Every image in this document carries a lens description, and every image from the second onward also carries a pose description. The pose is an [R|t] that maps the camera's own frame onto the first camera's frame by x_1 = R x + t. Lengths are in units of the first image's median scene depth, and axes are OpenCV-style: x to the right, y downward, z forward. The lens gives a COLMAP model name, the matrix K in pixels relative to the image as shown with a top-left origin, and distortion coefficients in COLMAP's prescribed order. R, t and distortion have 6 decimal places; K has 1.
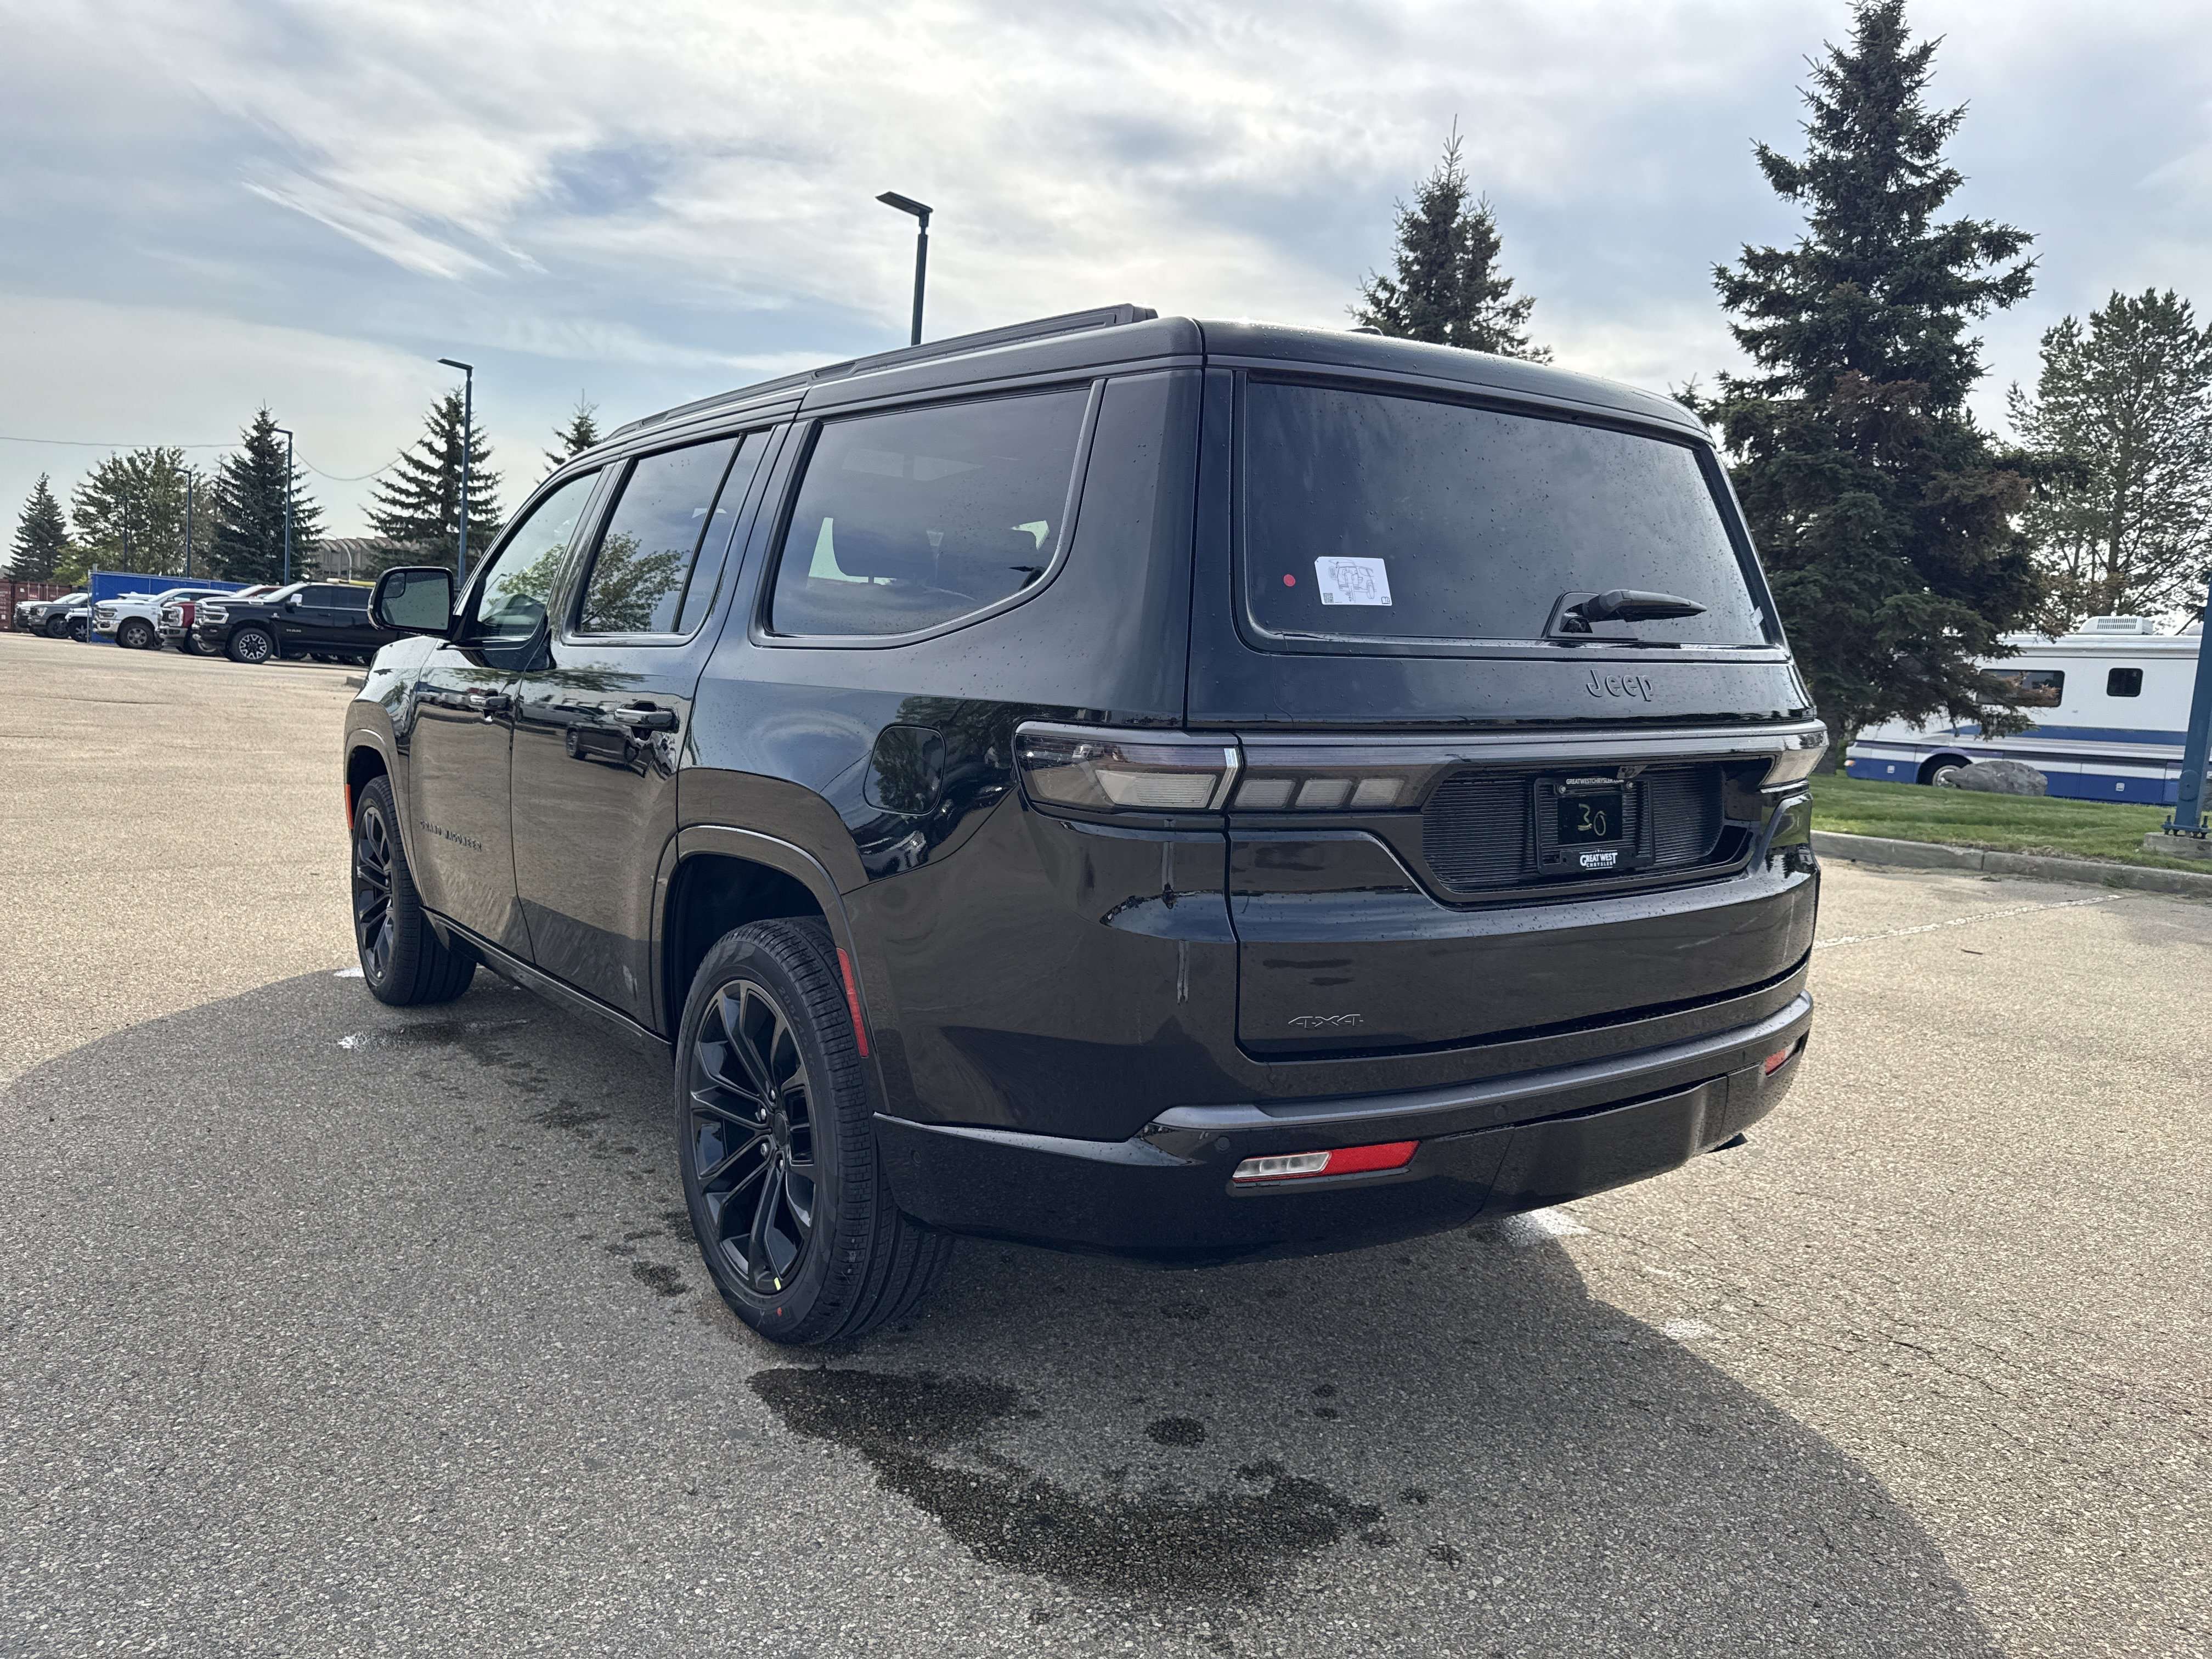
lens RADIAL K [[1596.2, 0, 1137.3], [0, 1596.2, 844.6], [0, 0, 1]] dist [0.010264, 0.002392]
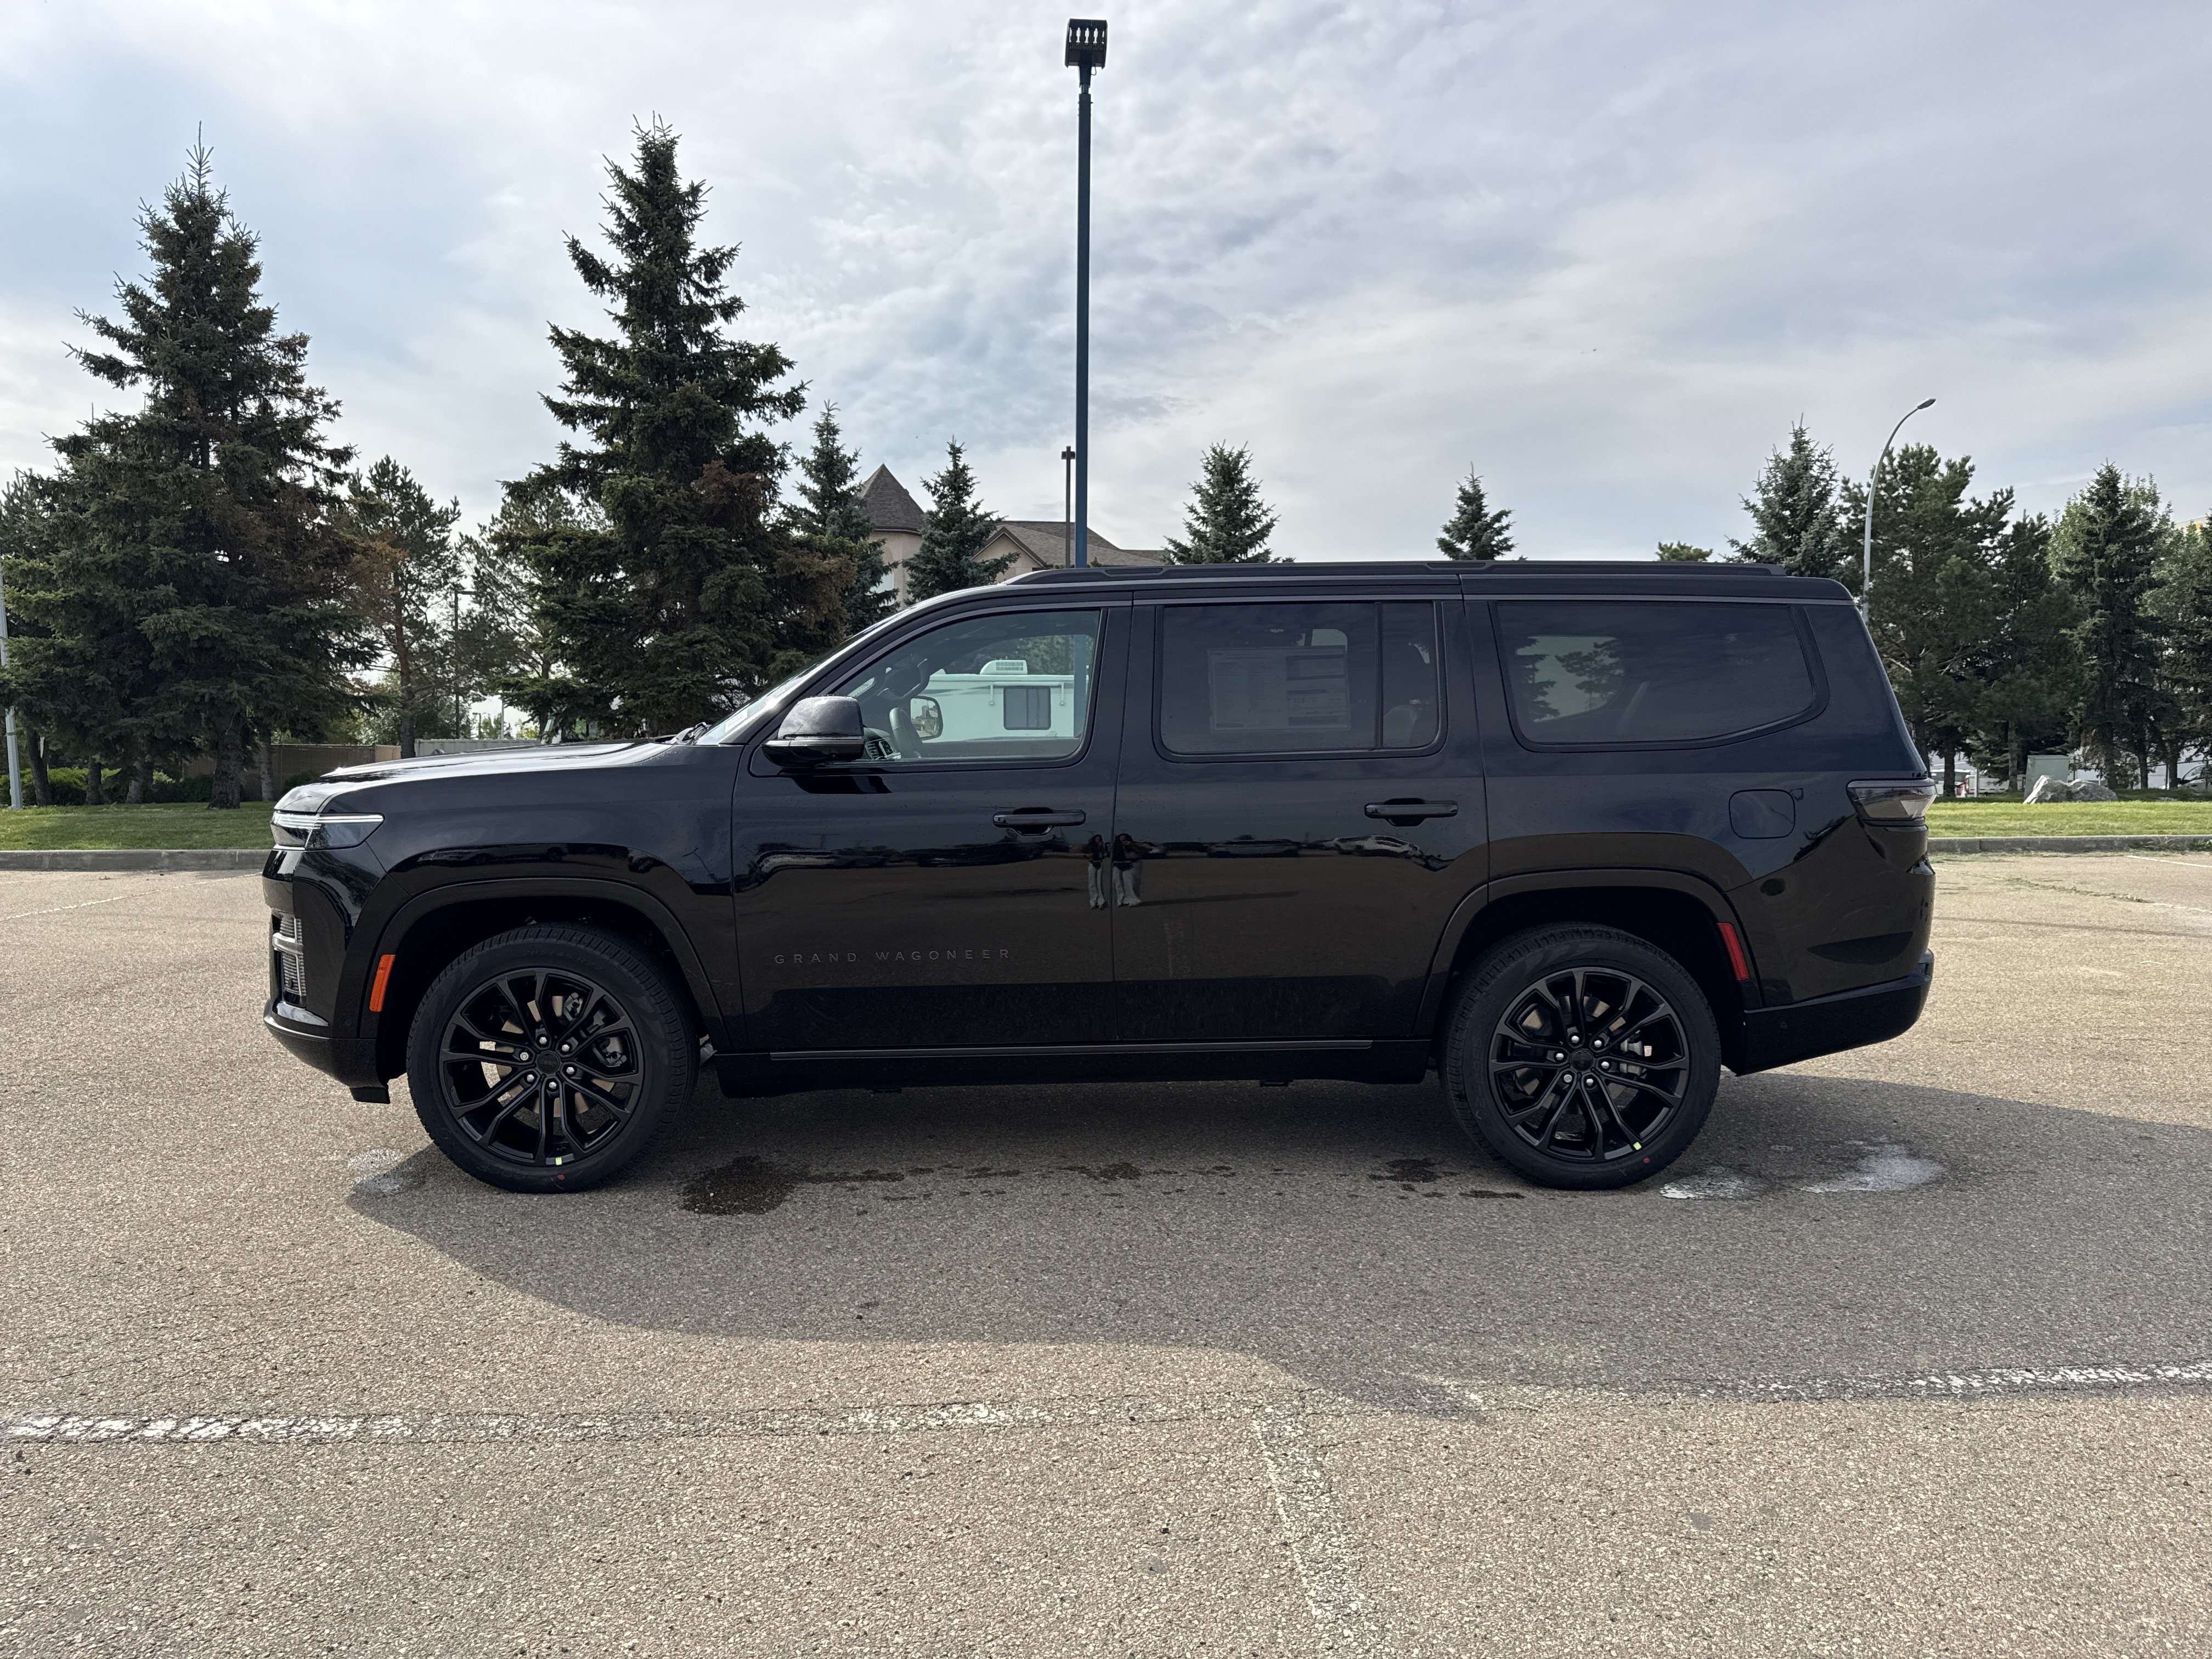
lens RADIAL K [[1596.2, 0, 1137.3], [0, 1596.2, 844.6], [0, 0, 1]] dist [0.010264, 0.002392]
pose [[0.592131, -0.101736, 0.799394, -0.306454], [0.116993, 0.992342, 0.039632, -0.026097], [-0.797304, 0.070057, 0.599499, 0.070227]]
